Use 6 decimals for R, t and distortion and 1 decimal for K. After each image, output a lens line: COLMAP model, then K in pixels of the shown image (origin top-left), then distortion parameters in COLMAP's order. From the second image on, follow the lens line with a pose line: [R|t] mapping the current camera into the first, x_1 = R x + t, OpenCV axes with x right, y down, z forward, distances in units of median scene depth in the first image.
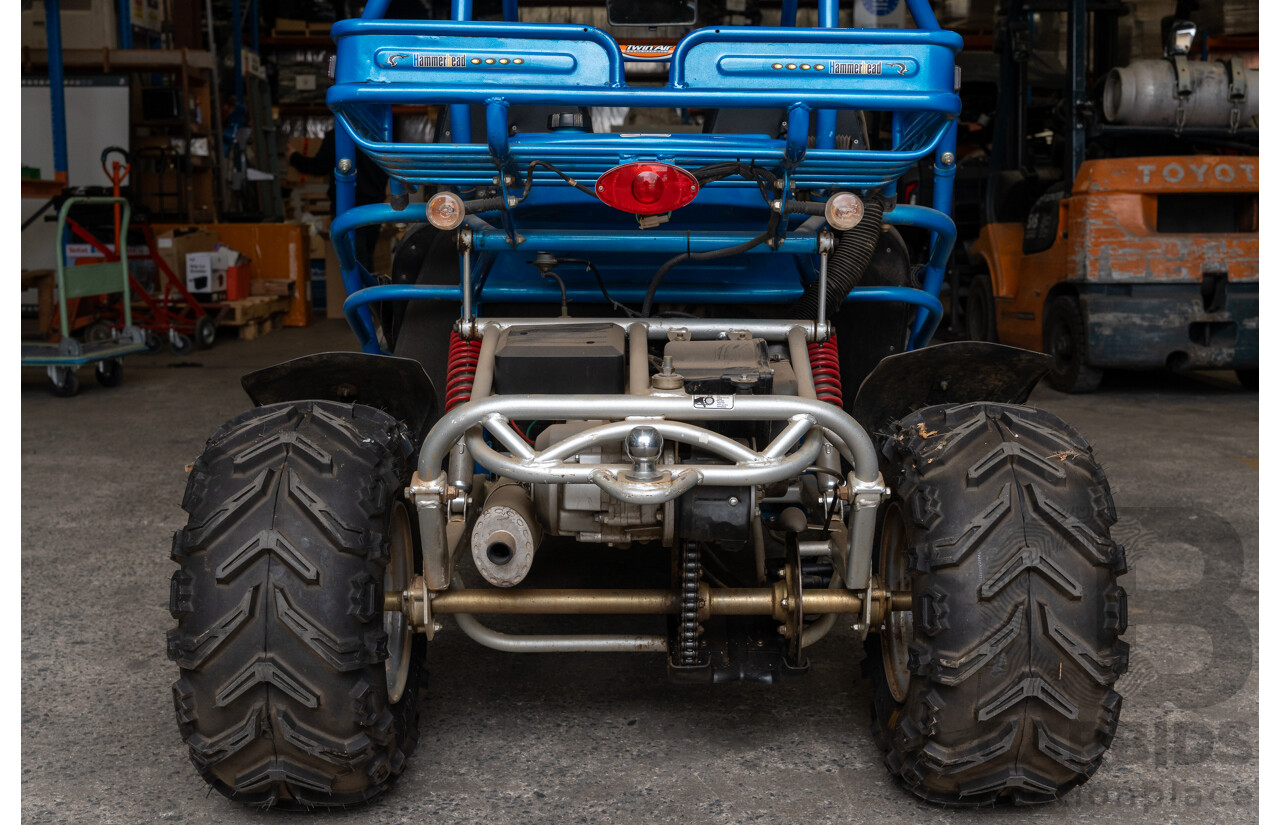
lens RADIAL K [[1408.3, 0, 640.0], [0, 1408.3, 408.2], [0, 0, 1]] dist [-0.012360, 0.000000]
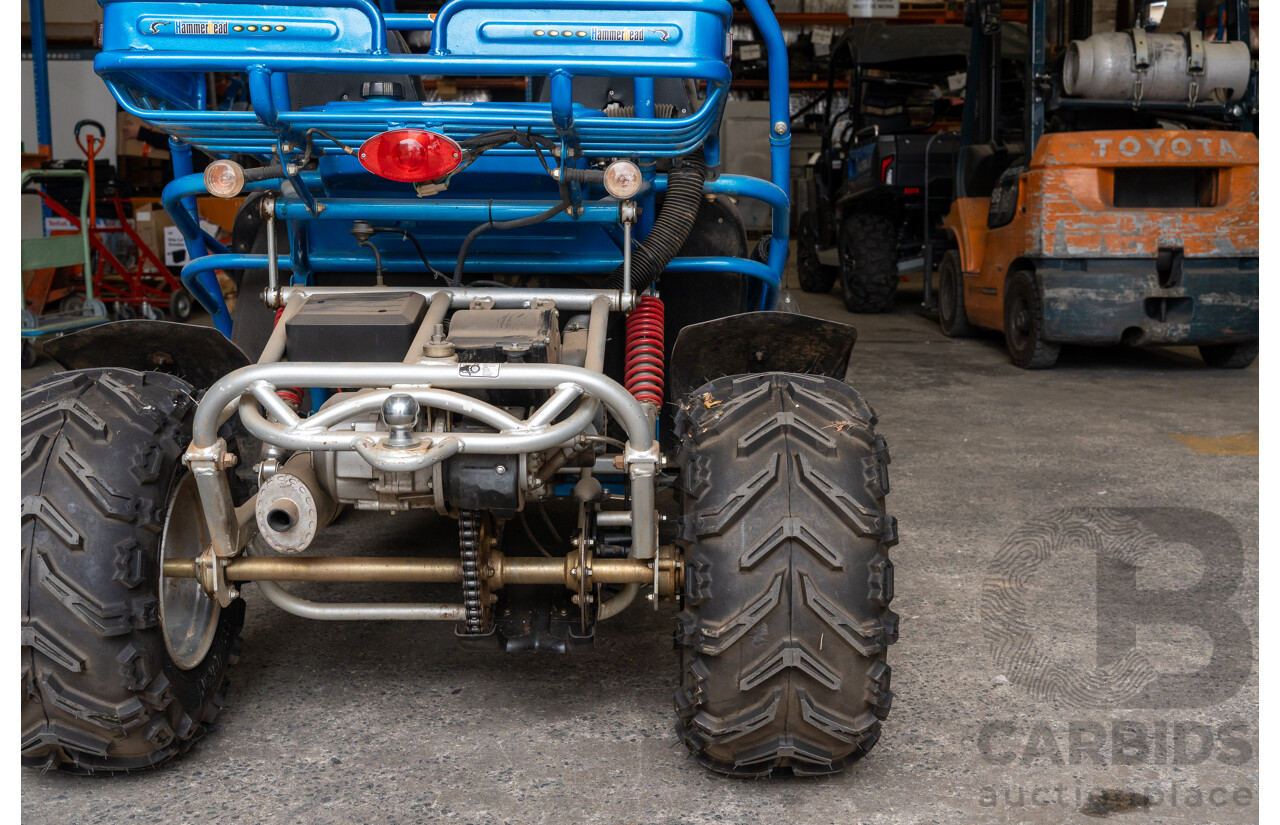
lens RADIAL K [[1408.3, 0, 648.0], [0, 1408.3, 402.5], [0, 0, 1]] dist [-0.012360, 0.000000]
pose [[0.999863, 0.004182, -0.015986, 0.152934], [-0.003978, 0.999910, 0.012788, 0.004257], [0.016038, -0.012722, 0.999790, 0.002144]]
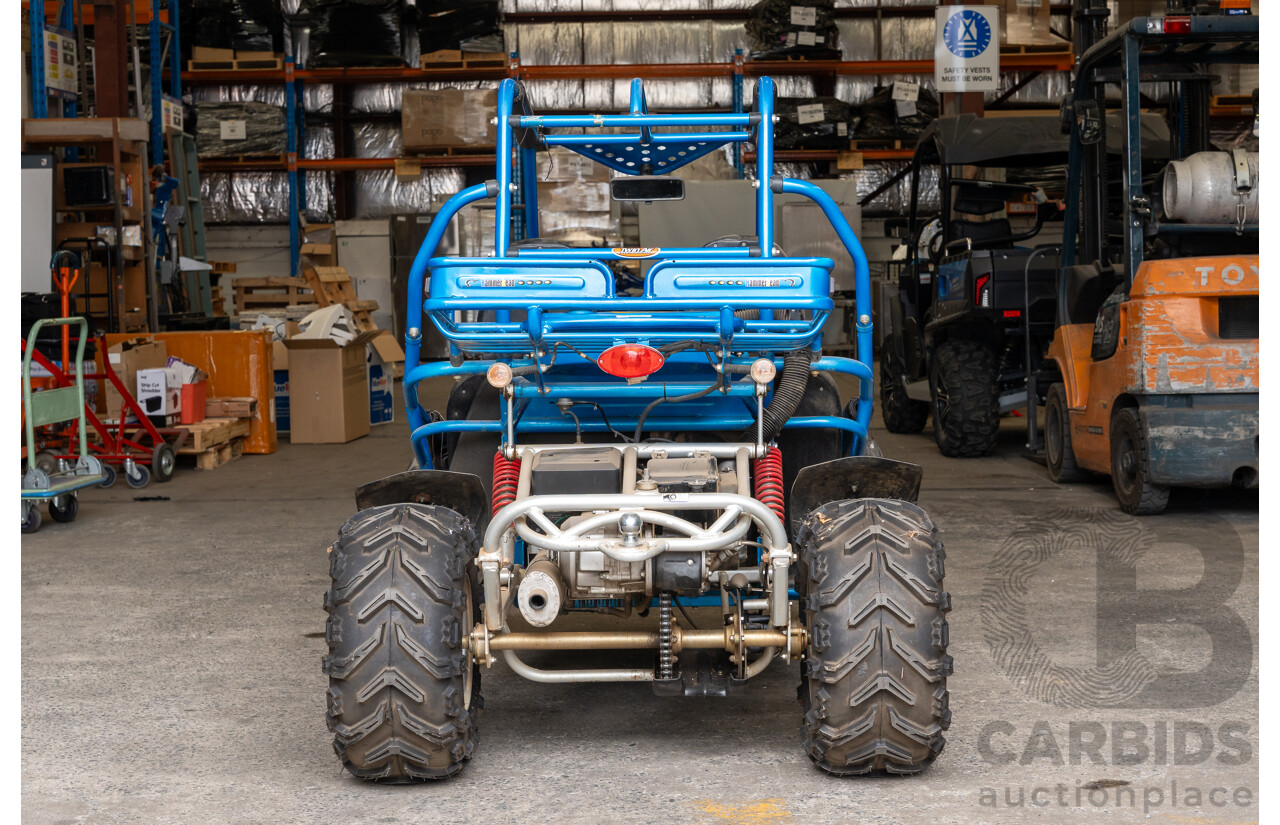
lens RADIAL K [[2113.8, 0, 640.6], [0, 2113.8, 424.6], [0, 0, 1]] dist [-0.003383, 0.000000]
pose [[0.999591, -0.014544, -0.024640, 0.058378], [0.012818, 0.997548, -0.068799, 0.060746], [0.025580, 0.068455, 0.997326, -1.072173]]
